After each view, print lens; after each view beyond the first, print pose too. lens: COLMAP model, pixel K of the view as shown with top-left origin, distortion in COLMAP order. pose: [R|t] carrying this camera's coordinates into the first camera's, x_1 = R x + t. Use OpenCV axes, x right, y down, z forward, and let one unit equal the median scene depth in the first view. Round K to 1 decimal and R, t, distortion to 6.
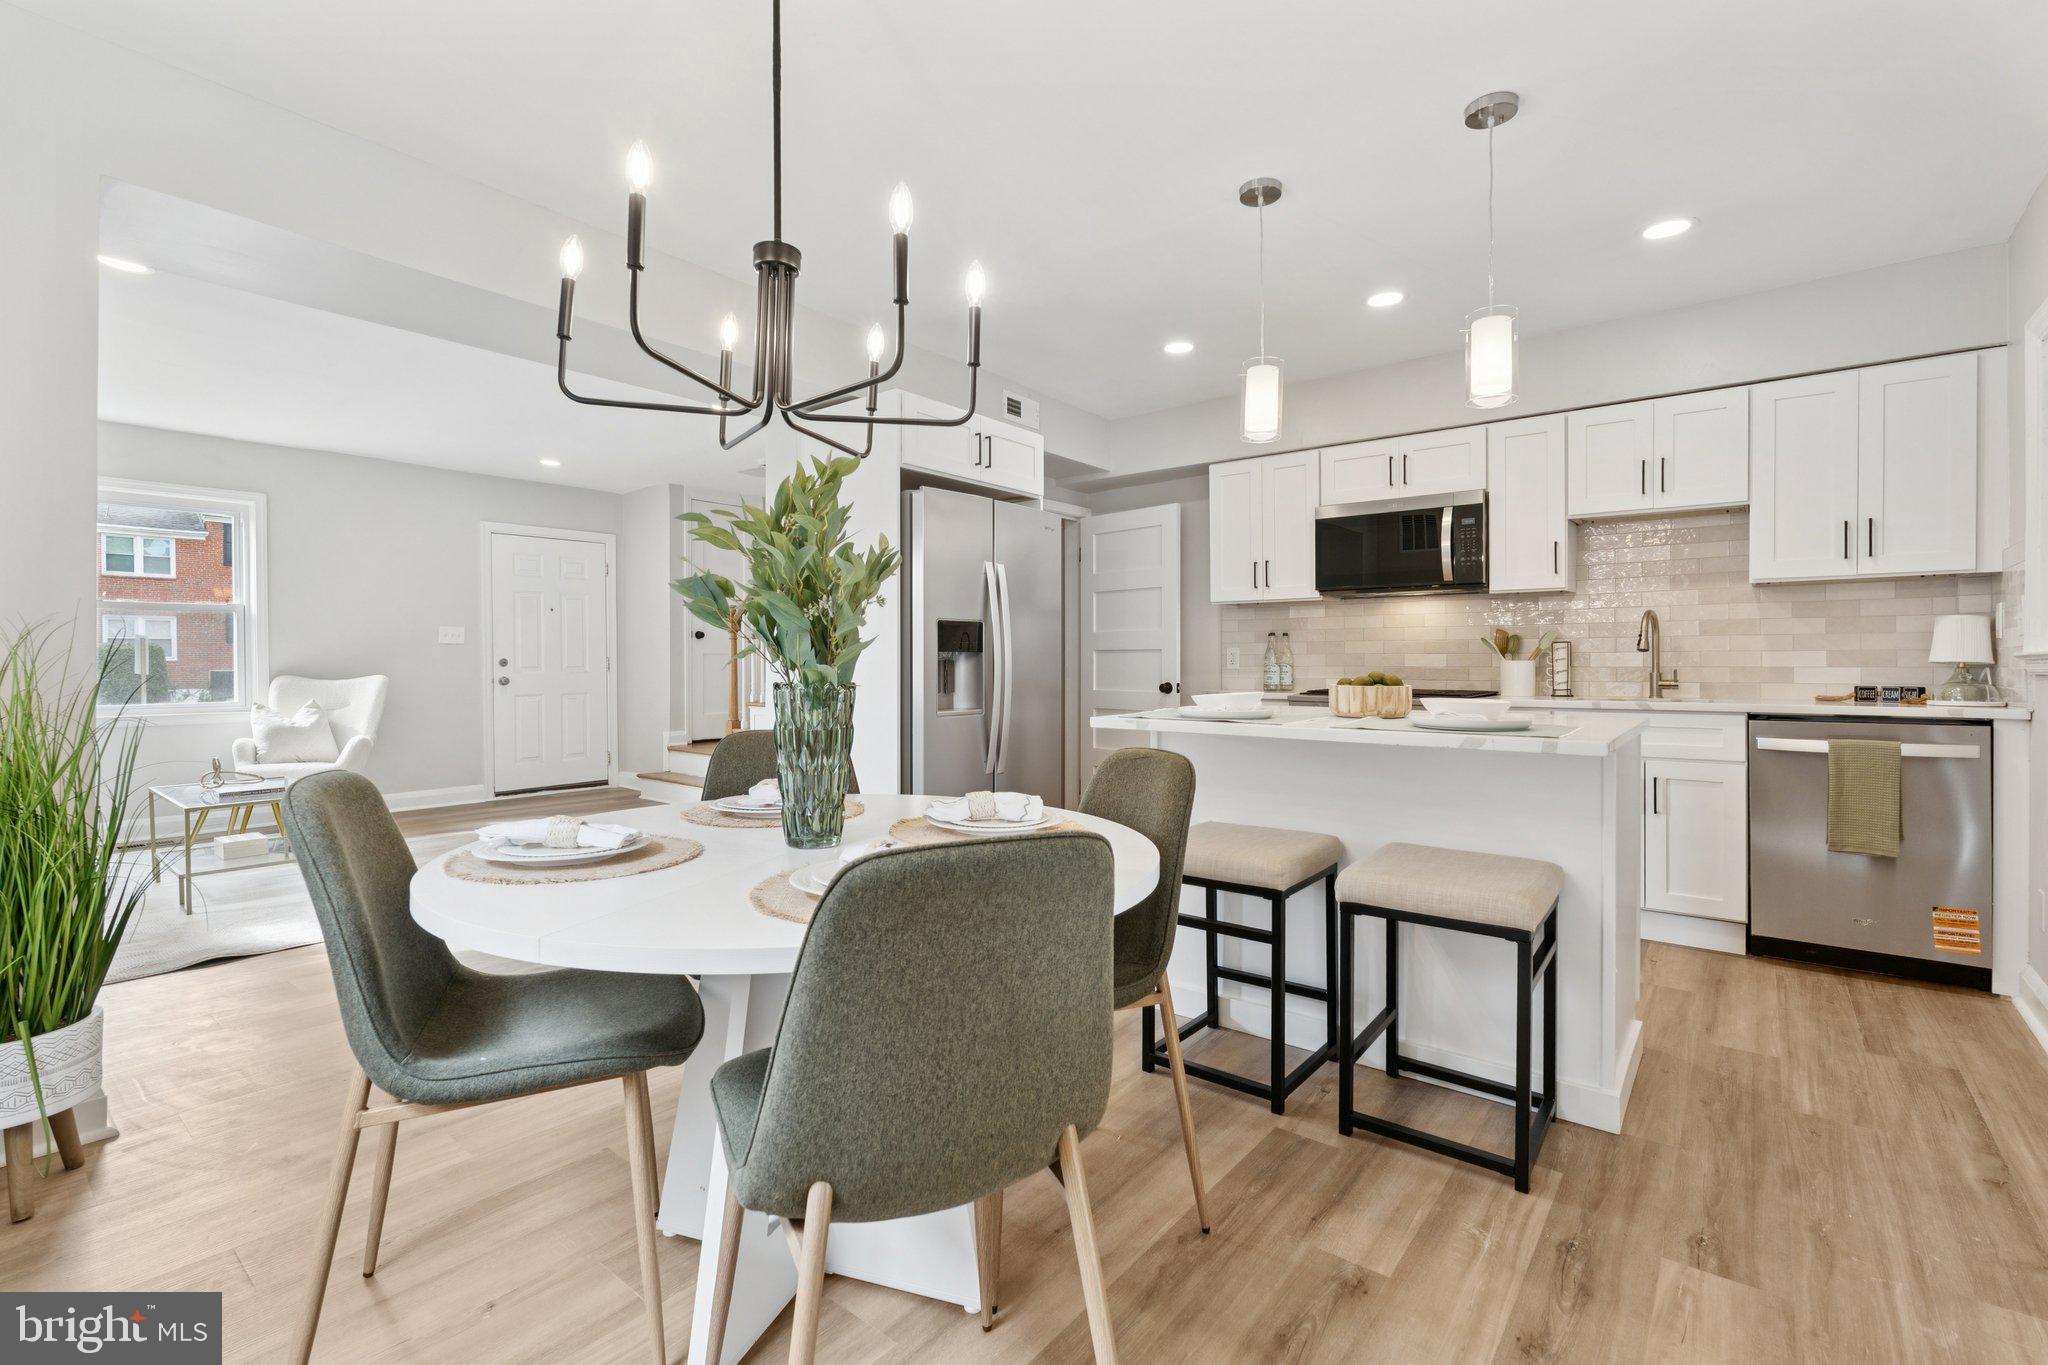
lens RADIAL K [[912.8, 0, 1013.7], [0, 912.8, 664.3], [0, 0, 1]] dist [-0.002068, -0.000104]
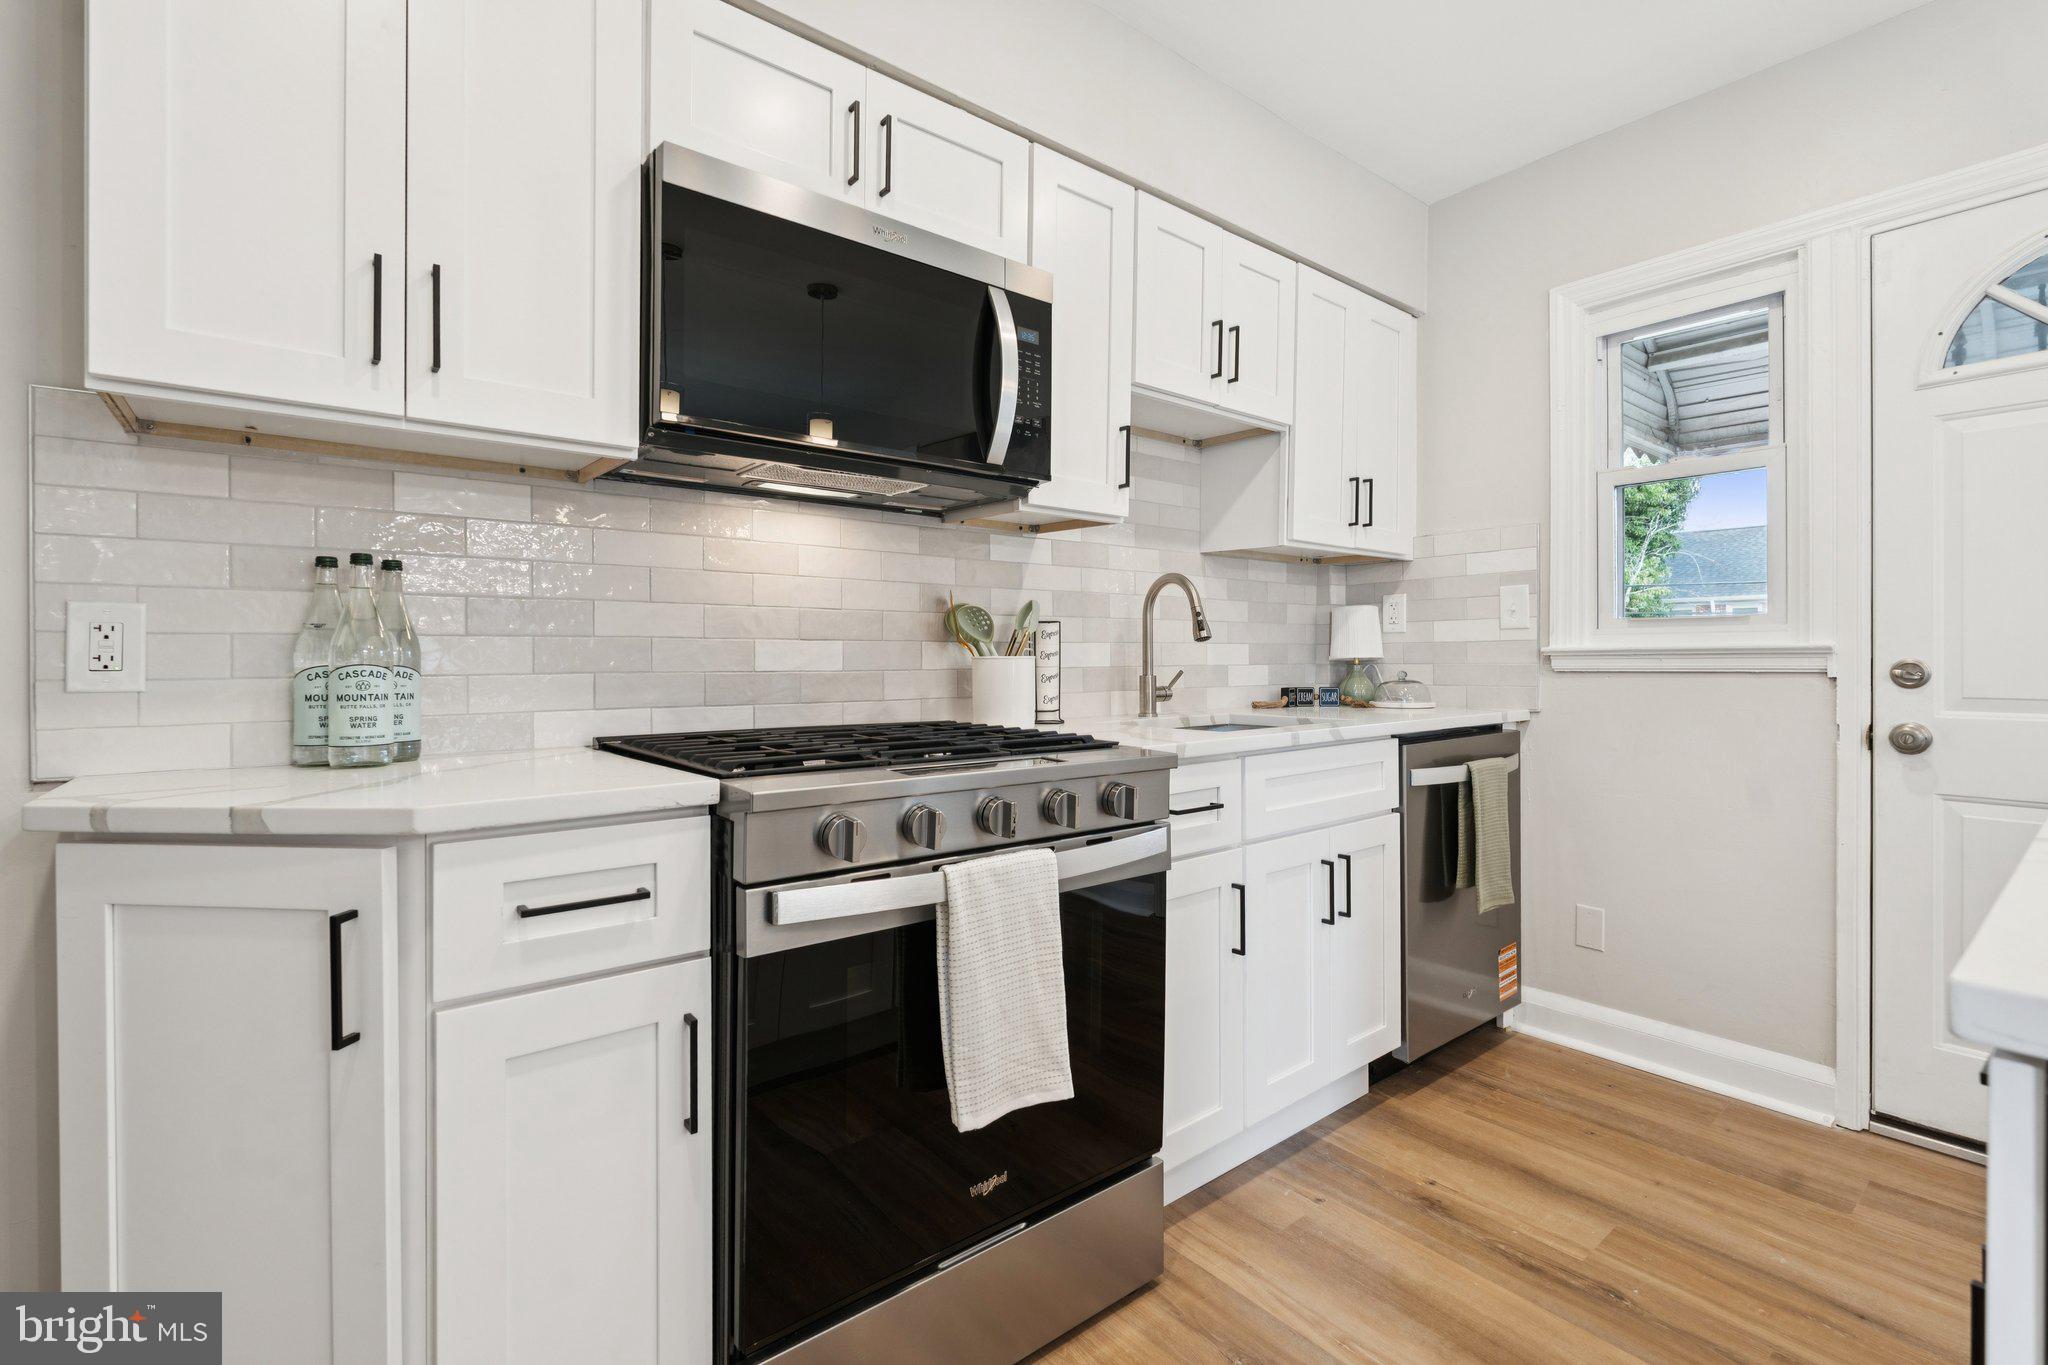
lens RADIAL K [[915.3, 0, 1015.1], [0, 915.3, 654.9], [0, 0, 1]] dist [-0.002097, -0.000031]
pose [[0.208254, 0.000690, 0.978074, 0.076508], [0.003256, 0.999994, -0.001399, -0.004580], [-0.978069, 0.003476, 0.208251, 1.006895]]
